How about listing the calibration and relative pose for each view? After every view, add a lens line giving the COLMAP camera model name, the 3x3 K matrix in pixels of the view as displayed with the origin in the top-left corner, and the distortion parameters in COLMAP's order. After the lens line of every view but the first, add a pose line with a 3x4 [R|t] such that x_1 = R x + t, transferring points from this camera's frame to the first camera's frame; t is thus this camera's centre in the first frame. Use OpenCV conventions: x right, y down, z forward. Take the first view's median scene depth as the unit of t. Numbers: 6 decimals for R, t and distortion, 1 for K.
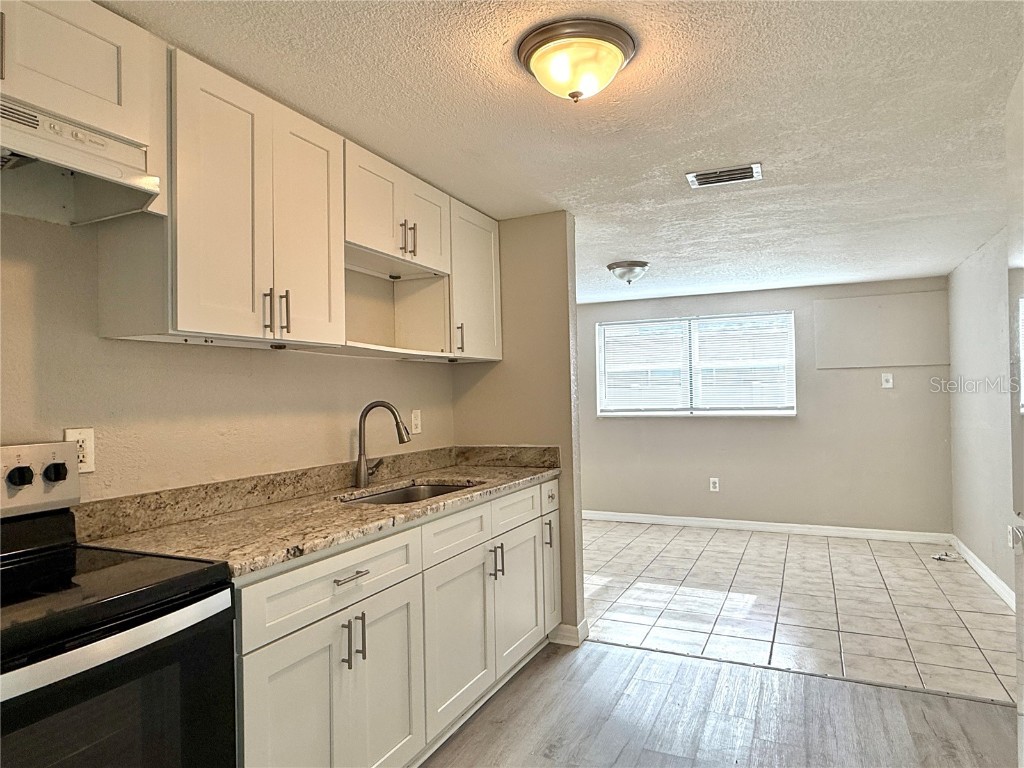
lens RADIAL K [[645.3, 0, 512.0], [0, 645.3, 384.0], [0, 0, 1]] dist [0.006325, 0.002397]
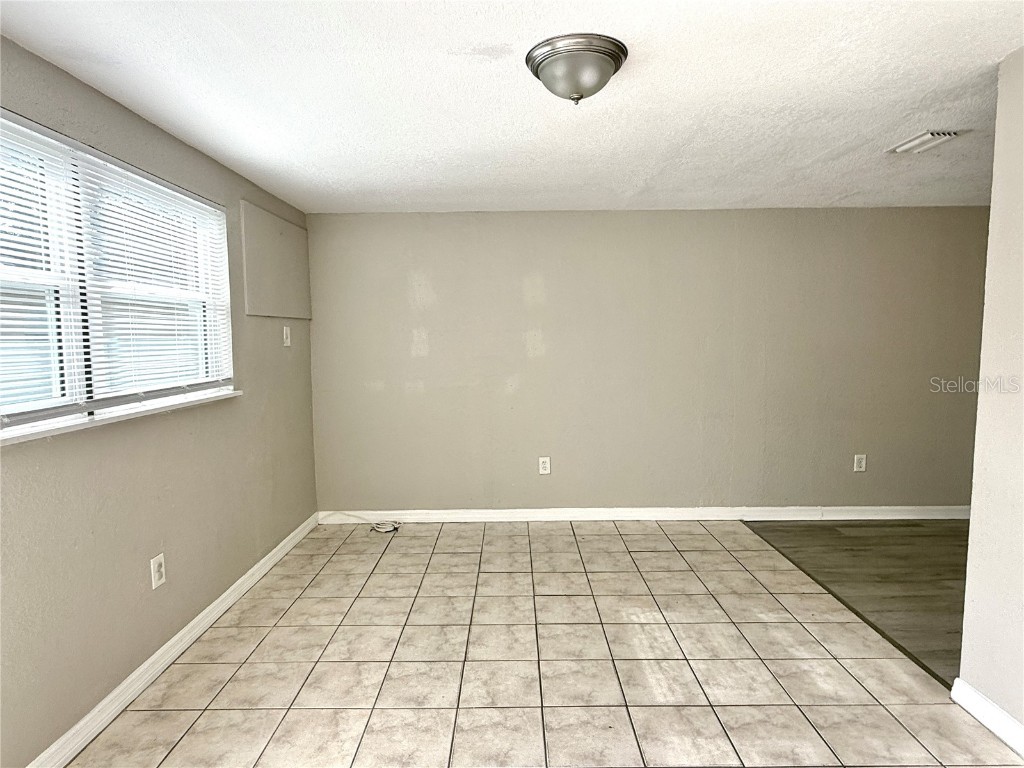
lens RADIAL K [[589.4, 0, 509.6], [0, 589.4, 389.2], [0, 0, 1]] dist [-0.001158, 0.000073]
pose [[-0.410839, -0.063641, 0.909484, -0.320333], [0.001513, 0.997512, 0.070484, 0.016731], [-0.911707, 0.030333, -0.409721, 2.256665]]
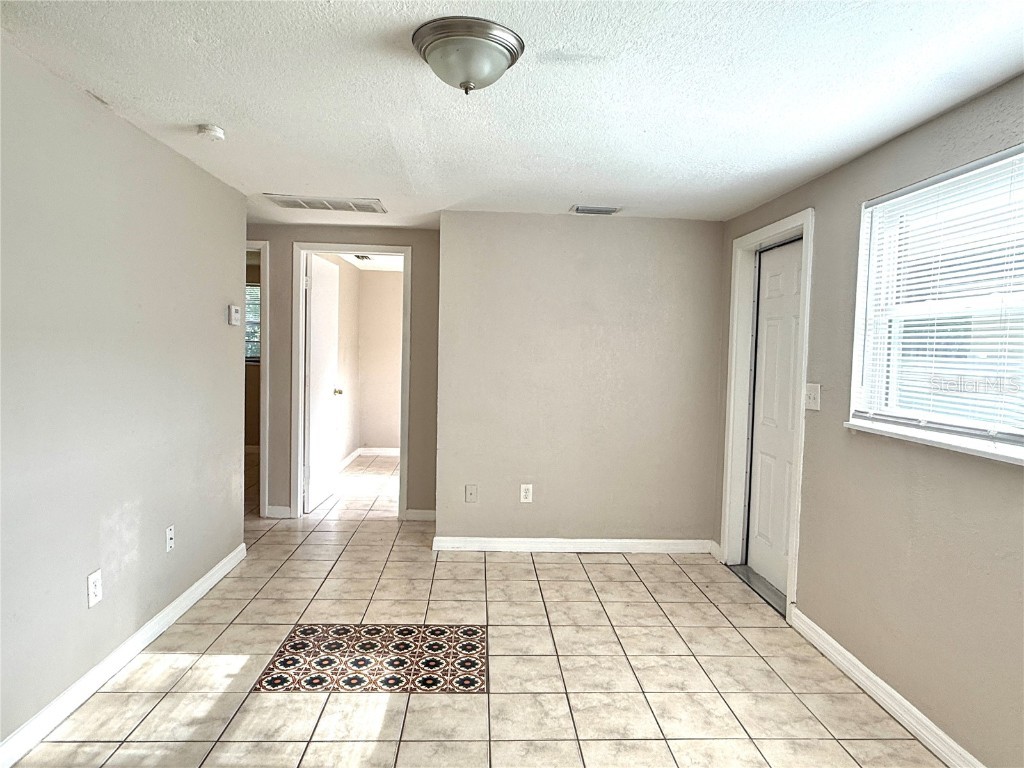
lens RADIAL K [[645.3, 0, 512.0], [0, 645.3, 384.0], [0, 0, 1]] dist [0.006325, 0.002397]
pose [[0.459188, 0.079554, -0.884770, 1.037428], [-0.016640, 0.996577, 0.080972, -0.020782], [0.888183, -0.022459, 0.458940, 1.568543]]
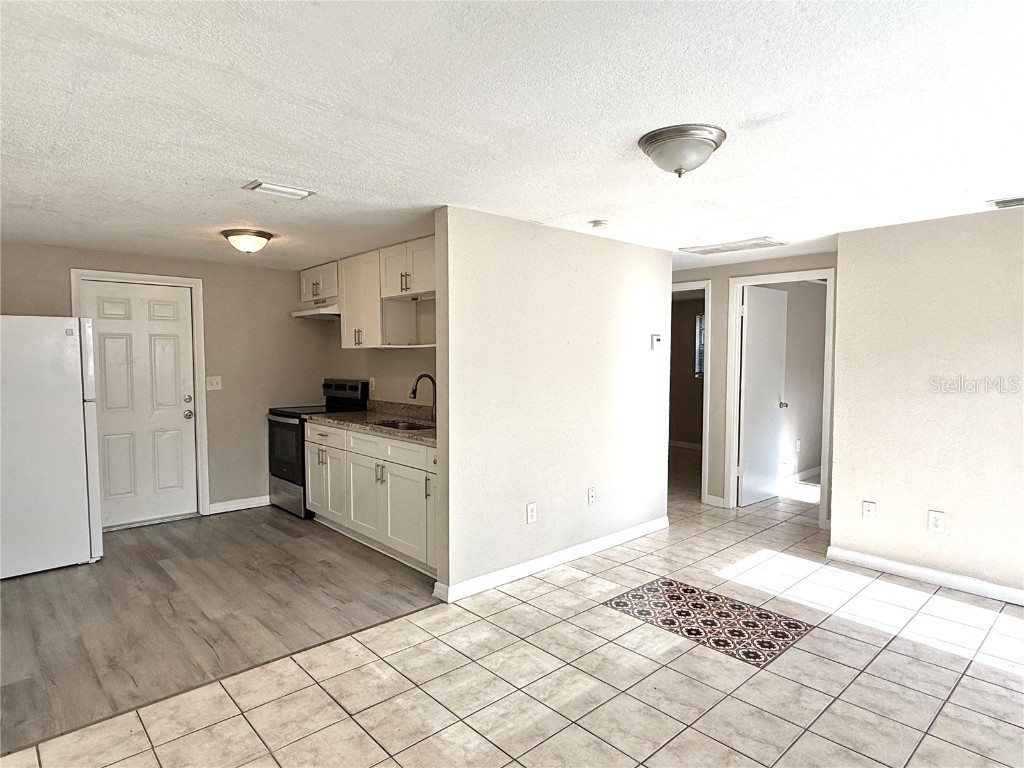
lens RADIAL K [[589.4, 0, 509.6], [0, 589.4, 389.2], [0, 0, 1]] dist [-0.001158, 0.000073]
pose [[-0.393739, 0.068613, -0.916658, 1.270567], [0.023429, 0.997636, 0.064610, -0.033641], [0.918924, 0.003963, -0.394416, 1.981327]]
